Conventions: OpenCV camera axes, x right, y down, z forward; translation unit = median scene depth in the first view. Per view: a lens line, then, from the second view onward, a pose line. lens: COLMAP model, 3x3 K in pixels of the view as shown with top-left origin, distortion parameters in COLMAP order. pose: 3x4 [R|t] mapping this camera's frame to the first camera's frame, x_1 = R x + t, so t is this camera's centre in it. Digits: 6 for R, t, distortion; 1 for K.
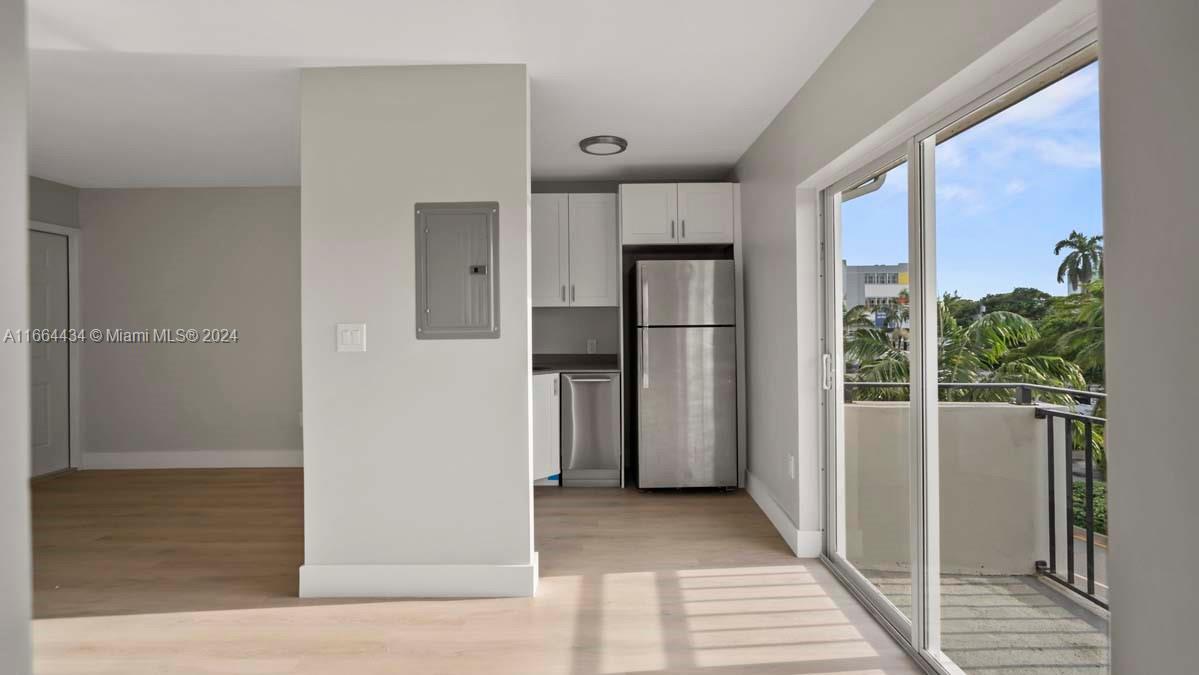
lens RADIAL K [[563.9, 0, 600.0], [0, 563.9, 331.4], [0, 0, 1]] dist [0.007390, 0.001150]
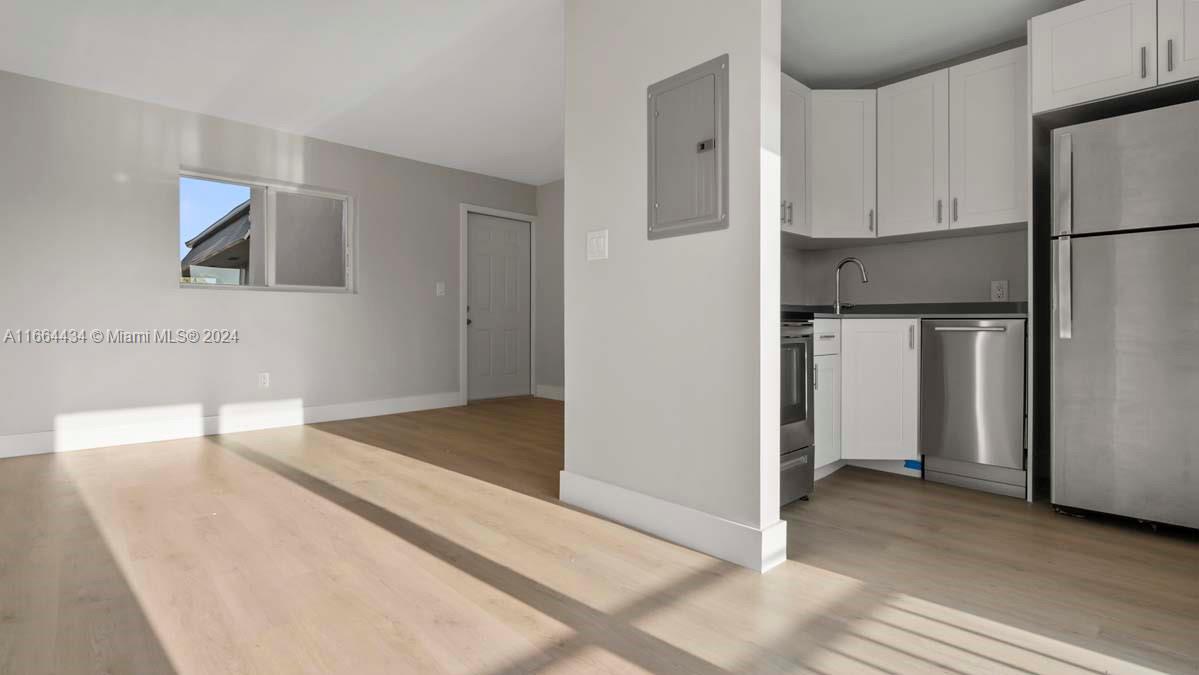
lens RADIAL K [[563.9, 0, 595.8], [0, 563.9, 334.9], [0, 0, 1]] dist [0.007390, 0.001150]
pose [[0.686799, 0.018163, -0.726620, 0.179361], [-0.023957, 0.999710, 0.002345, 0.109085], [0.726452, 0.015797, 0.687035, 0.221744]]
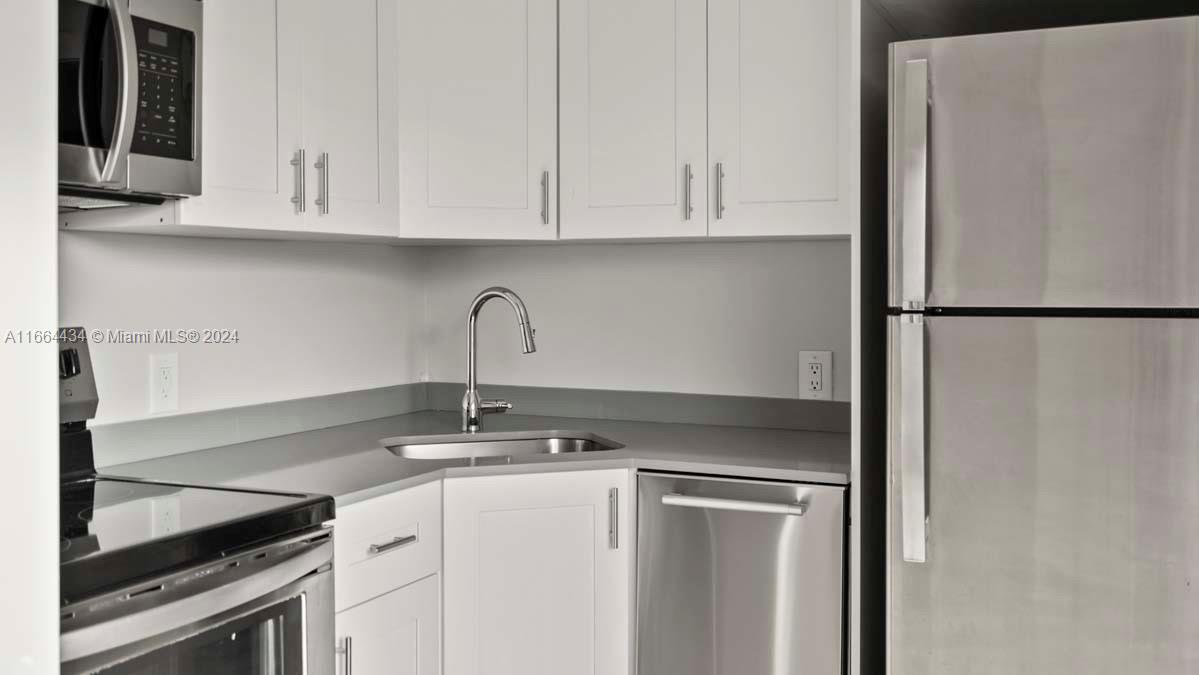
lens RADIAL K [[1167.7, 0, 598.1], [0, 1167.7, 335.1], [0, 0, 1]] dist [-0.008193, 0.000000]
pose [[0.903593, 0.025733, -0.427619, 0.174469], [-0.017216, 0.999569, 0.023772, -0.007452], [0.428047, -0.014118, 0.903646, 0.487220]]
